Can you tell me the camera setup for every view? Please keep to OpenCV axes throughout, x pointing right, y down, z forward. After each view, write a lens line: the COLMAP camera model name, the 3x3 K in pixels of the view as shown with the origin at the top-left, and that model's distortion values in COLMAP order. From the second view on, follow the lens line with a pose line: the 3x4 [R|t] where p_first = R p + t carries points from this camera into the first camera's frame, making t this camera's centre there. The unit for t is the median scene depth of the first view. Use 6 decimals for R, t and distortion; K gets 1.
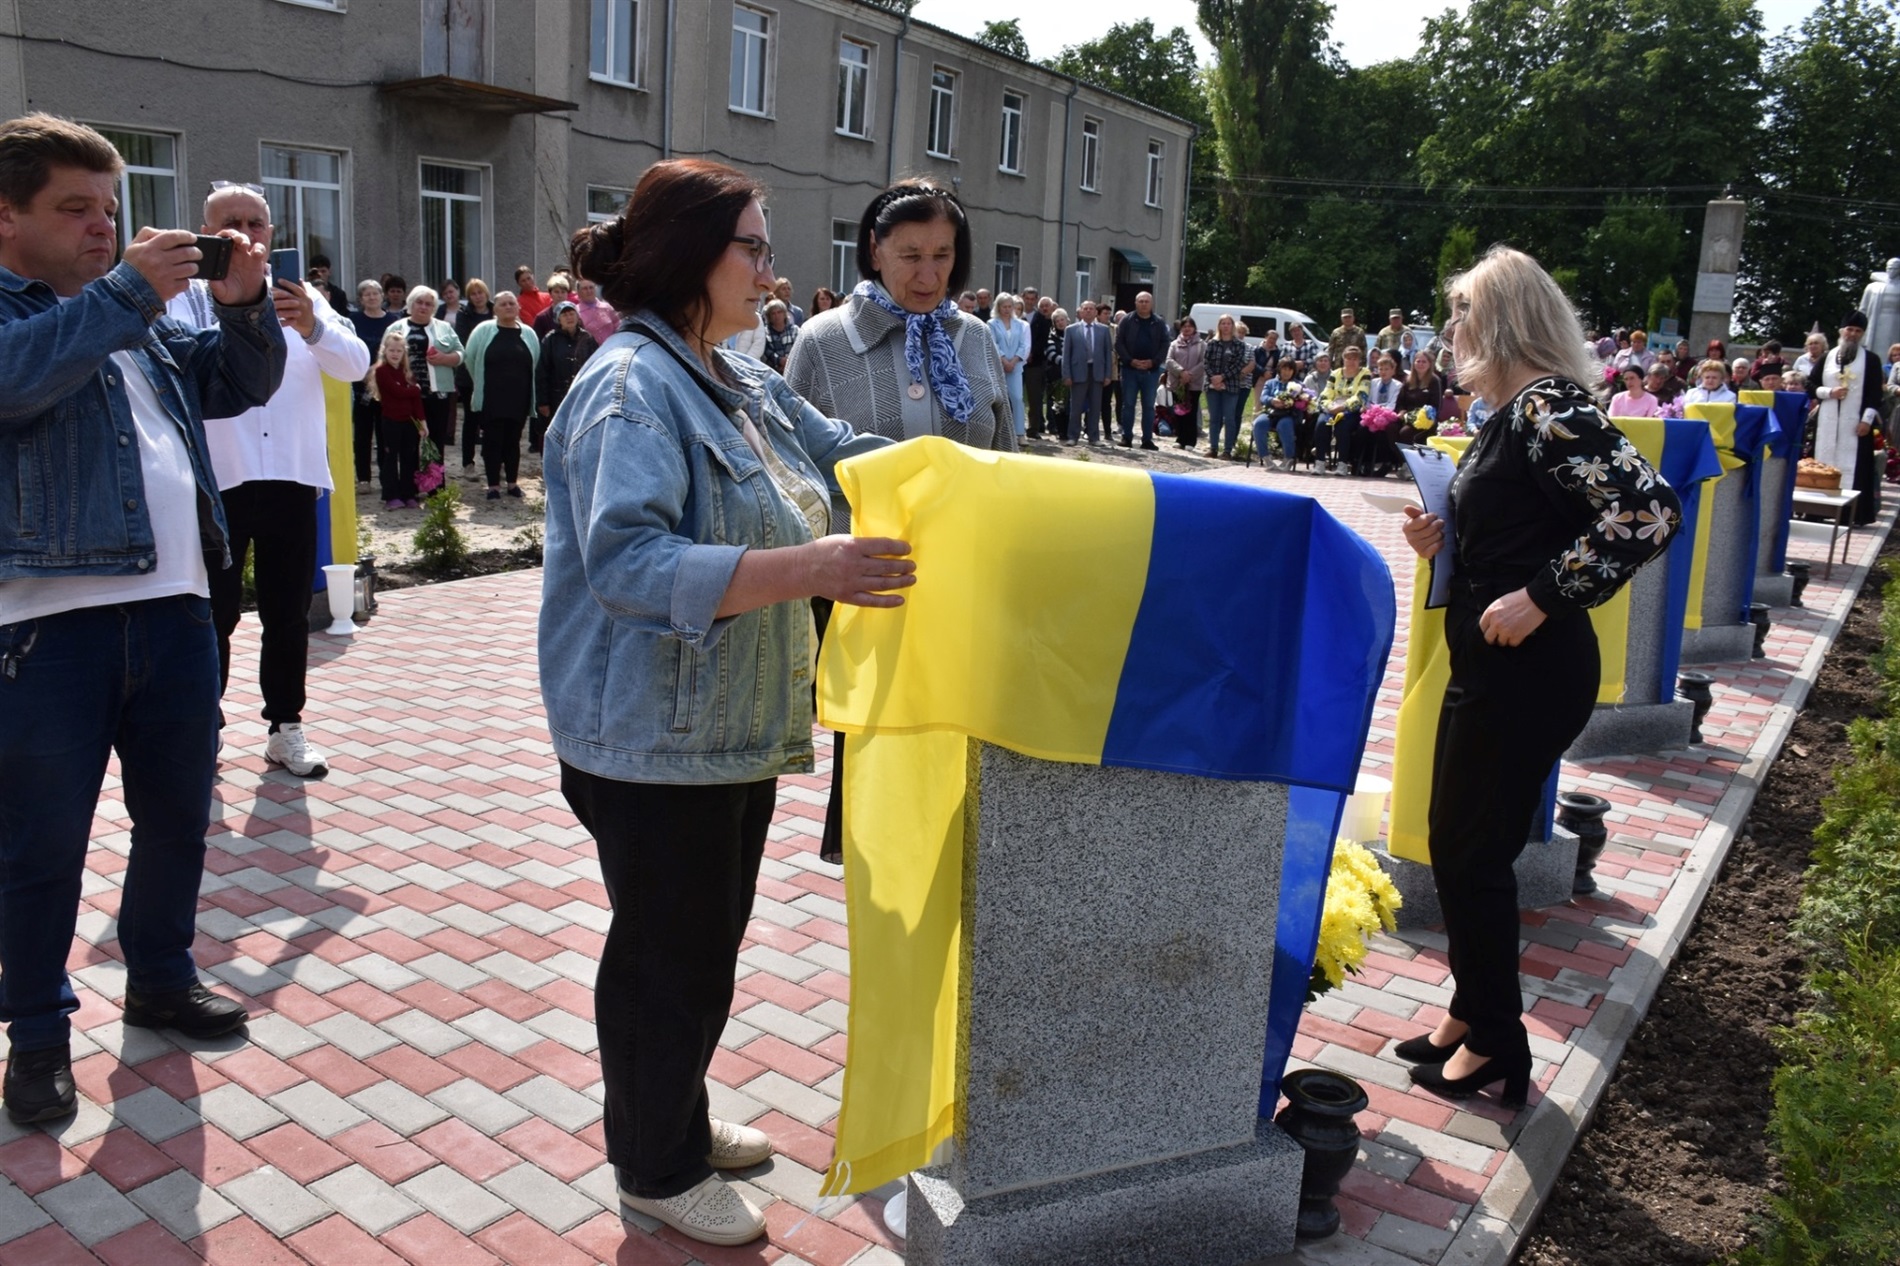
lens RADIAL K [[1478.7, 0, 938.0], [0, 1478.7, 646.8], [0, 0, 1]] dist [-0.155064, 0.108685]
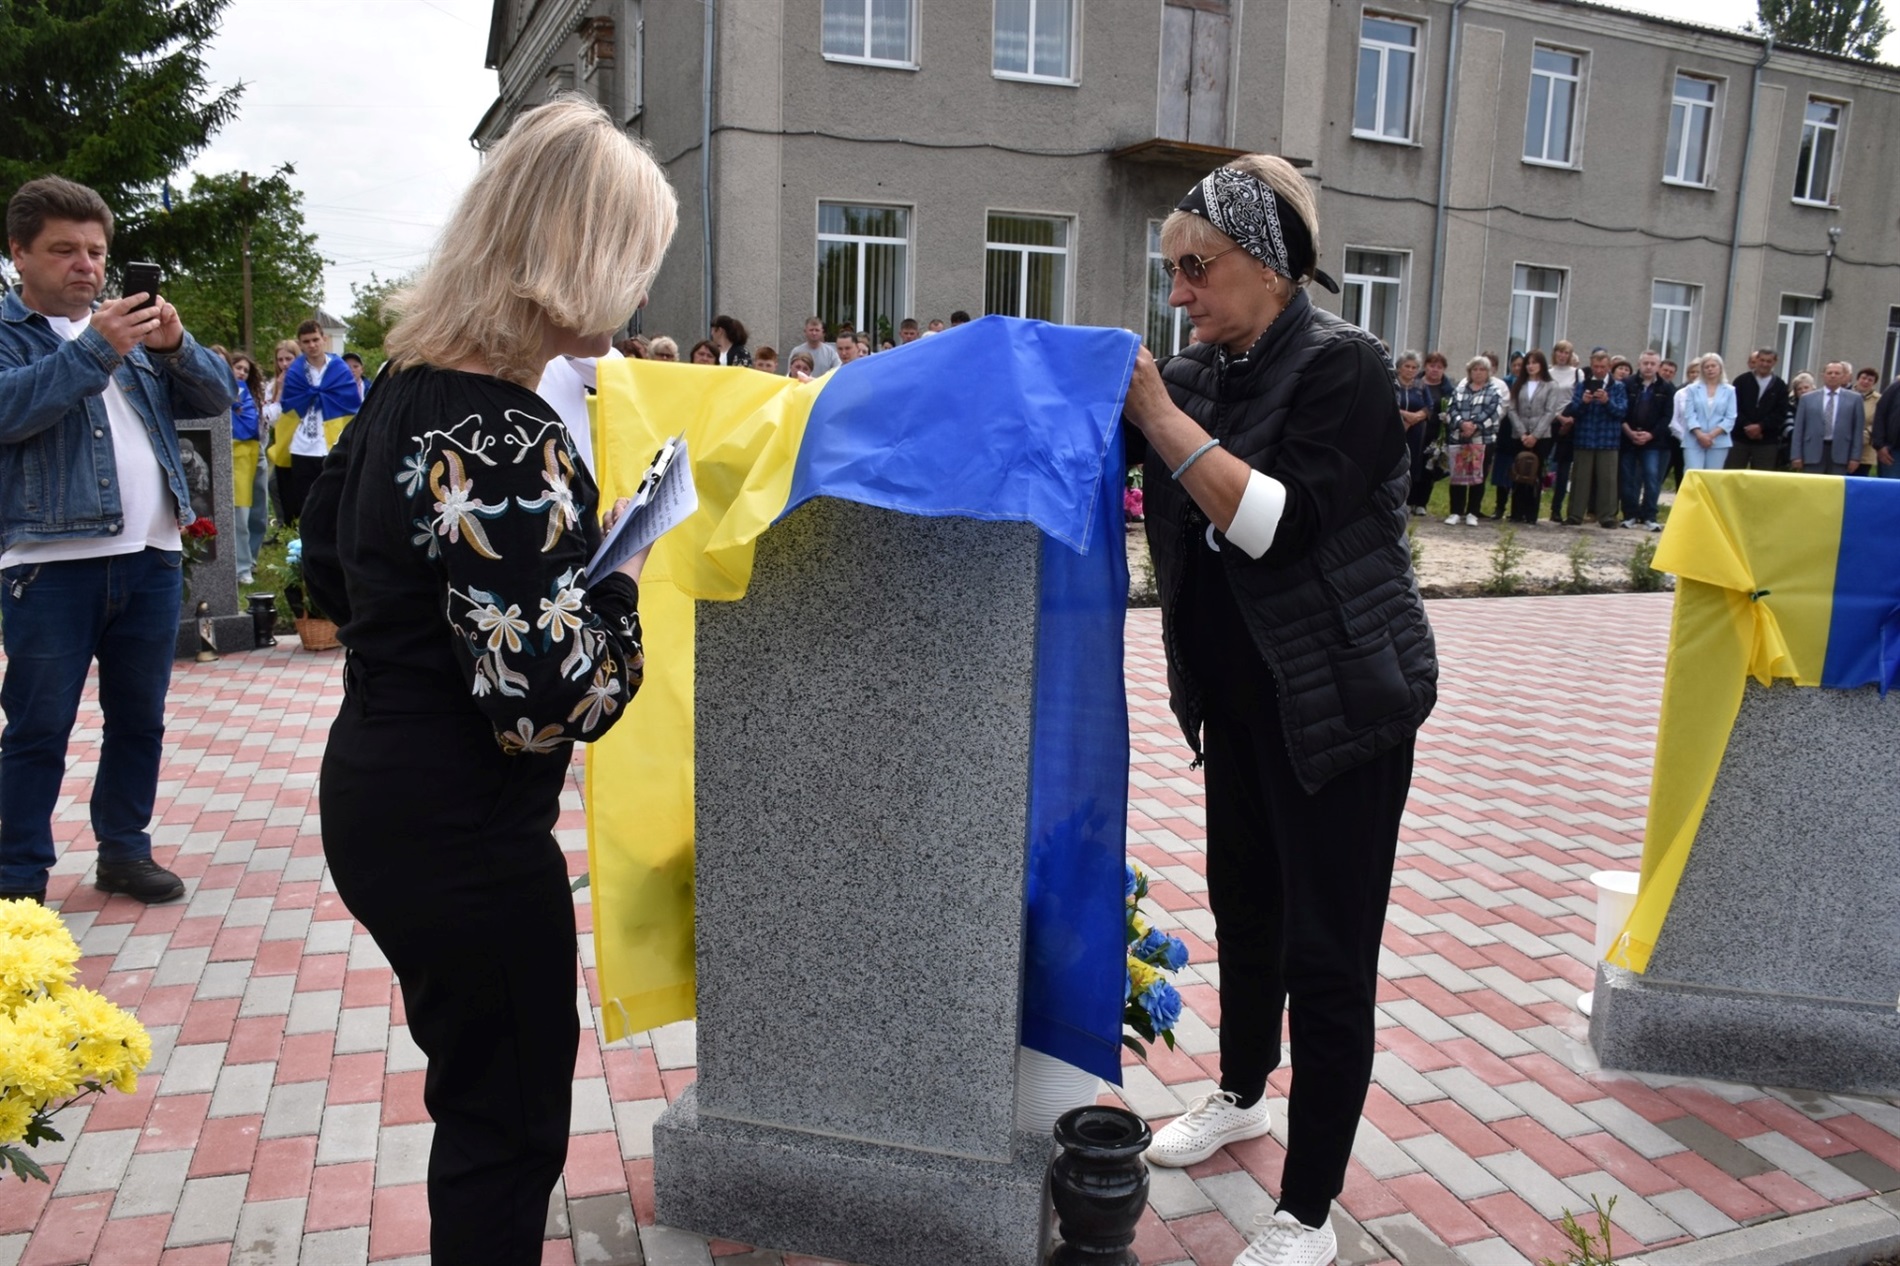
lens RADIAL K [[1474.1, 0, 946.3], [0, 1474.1, 644.2], [0, 0, 1]] dist [-0.153414, 0.107393]
pose [[0.812577, 0.094799, -0.575093, 0.083113], [-0.124717, 0.992111, -0.012679, -0.007364], [0.569354, 0.082026, 0.817990, 0.058484]]
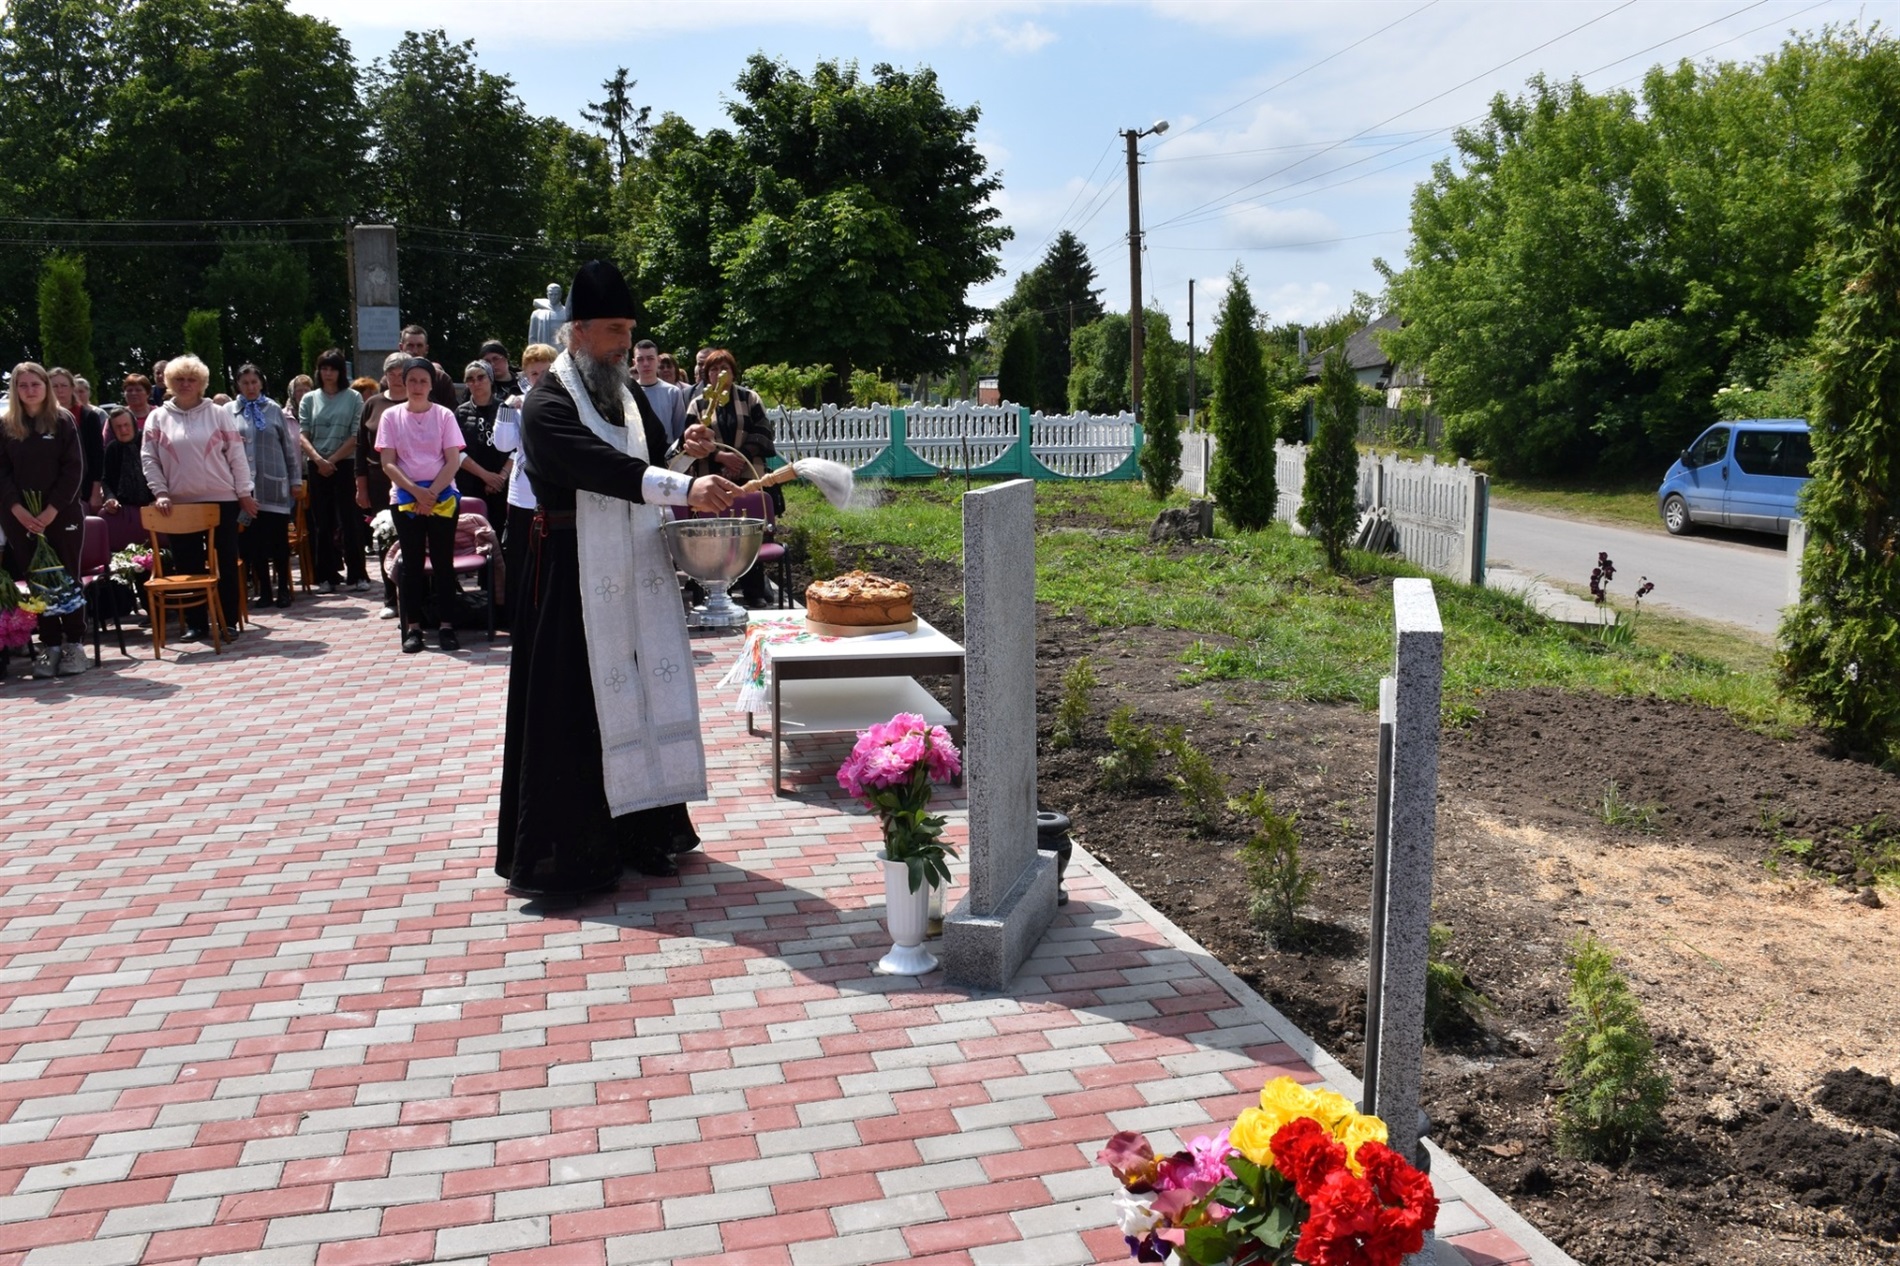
lens RADIAL K [[1486.2, 0, 942.1], [0, 1486.2, 641.7], [0, 0, 1]] dist [-0.153997, 0.111584]
pose [[0.628953, -0.173970, 0.757729, 0.052310], [0.202230, 0.977700, 0.056613, -0.039671], [-0.750681, 0.117629, 0.650109, 0.174840]]
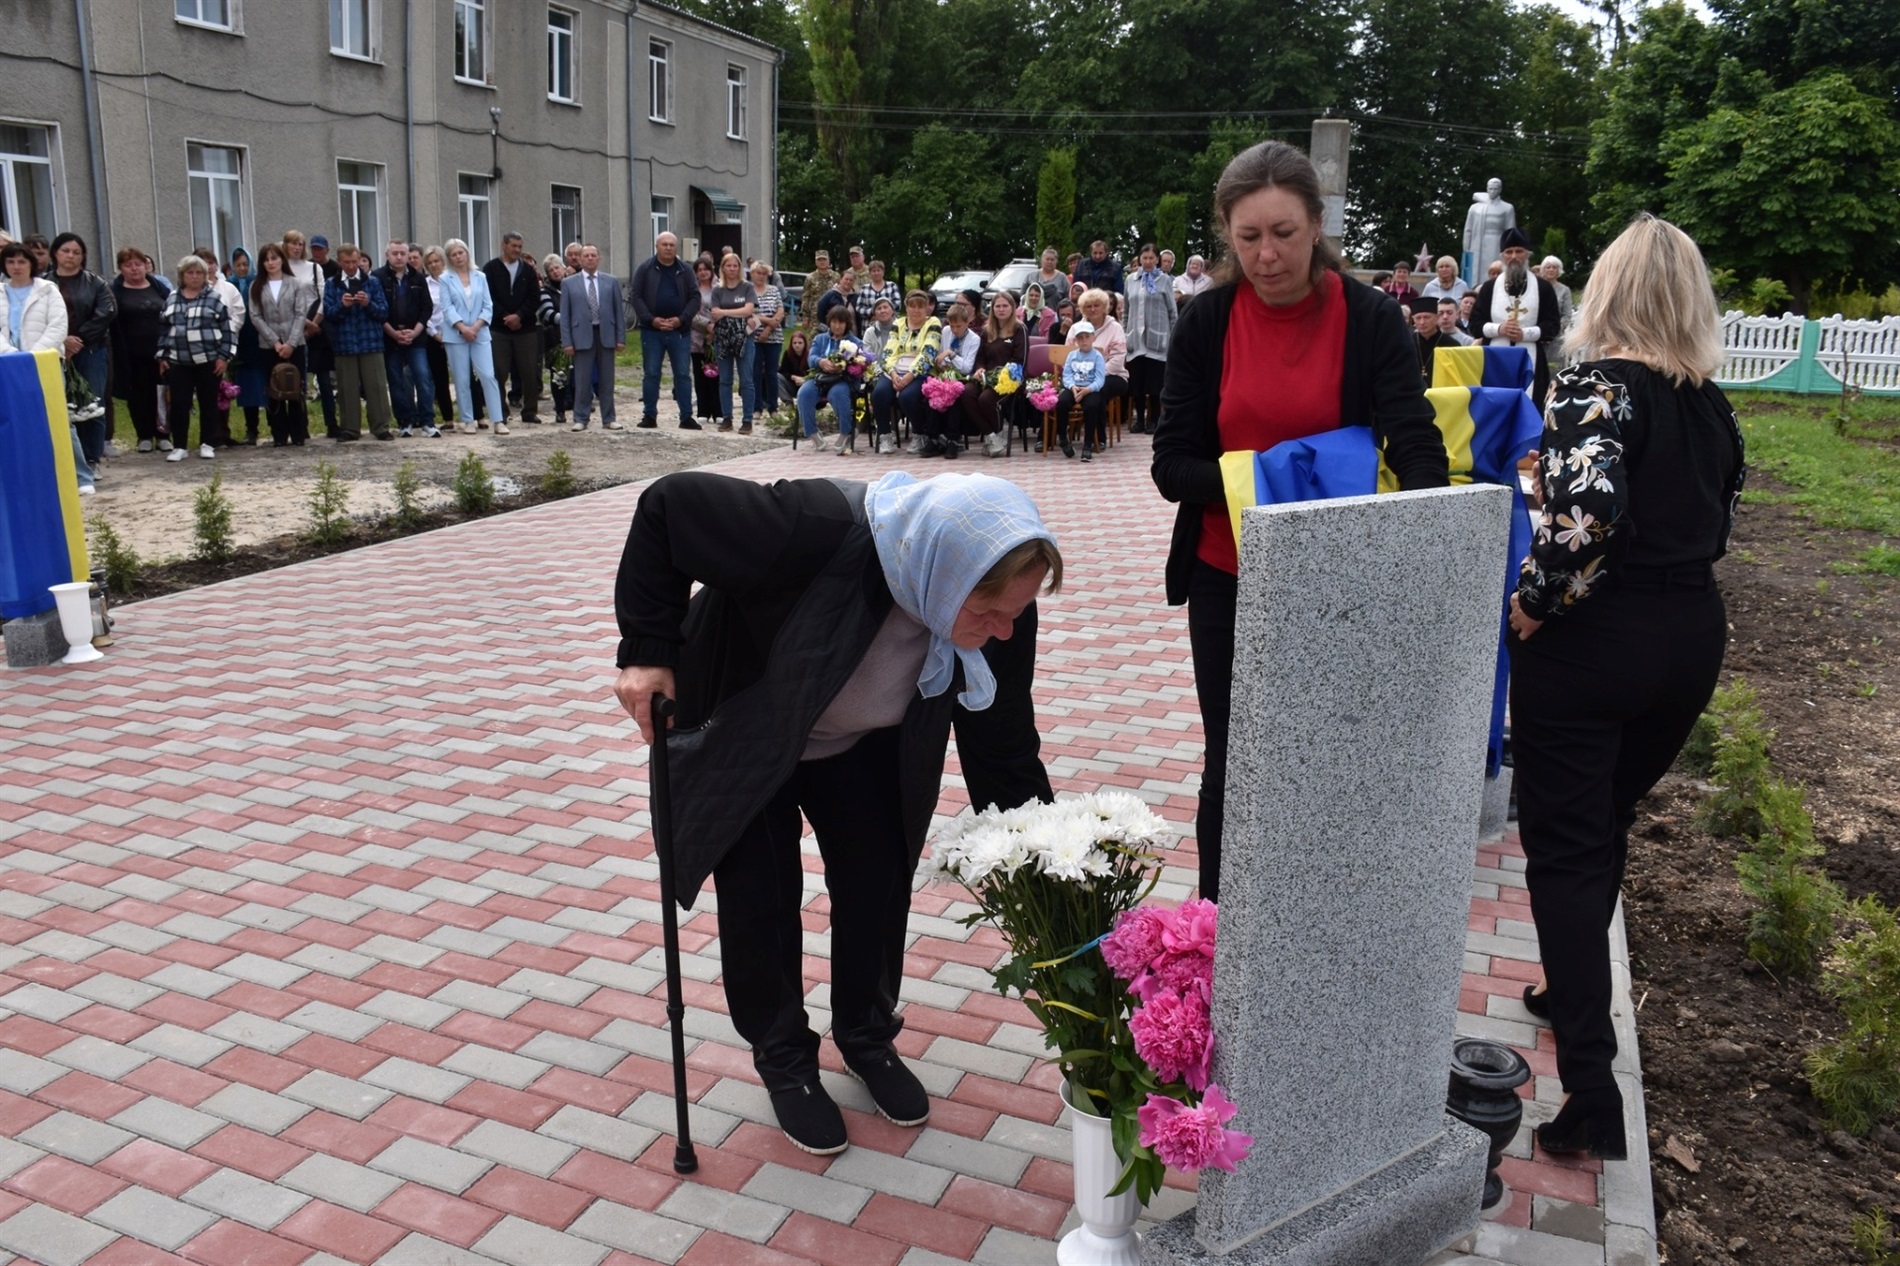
lens RADIAL K [[1478.7, 0, 938.0], [0, 1478.7, 646.8], [0, 0, 1]] dist [-0.155064, 0.108685]
pose [[0.969877, -0.080811, 0.229800, 0.045552], [0.072281, 0.996354, 0.045315, -0.022626], [-0.232624, -0.027340, 0.972182, 0.101707]]
